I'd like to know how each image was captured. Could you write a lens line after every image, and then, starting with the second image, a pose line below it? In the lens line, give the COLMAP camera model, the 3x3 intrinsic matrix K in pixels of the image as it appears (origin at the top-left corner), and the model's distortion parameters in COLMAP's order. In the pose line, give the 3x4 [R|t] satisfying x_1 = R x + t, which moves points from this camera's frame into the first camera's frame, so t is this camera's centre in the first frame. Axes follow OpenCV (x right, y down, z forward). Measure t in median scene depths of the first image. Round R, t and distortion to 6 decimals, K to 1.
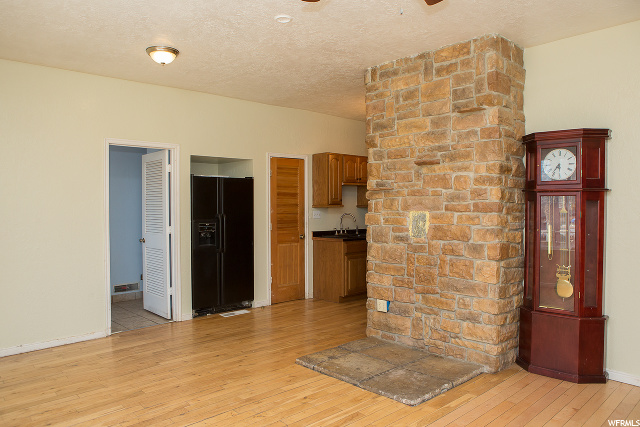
lens RADIAL K [[441.5, 0, 320.0], [0, 441.5, 213.5], [0, 0, 1]] dist [-0.104162, 0.074917]
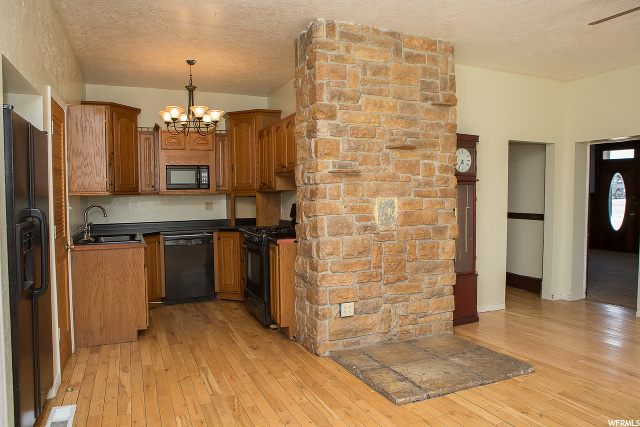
lens RADIAL K [[441.5, 0, 320.0], [0, 441.5, 213.5], [0, 0, 1]] dist [-0.104162, 0.074917]
pose [[0.353879, -0.037591, 0.934536, -0.734748], [0.017309, 0.999284, 0.033641, -0.005184], [-0.935131, 0.004271, 0.354276, 0.827541]]
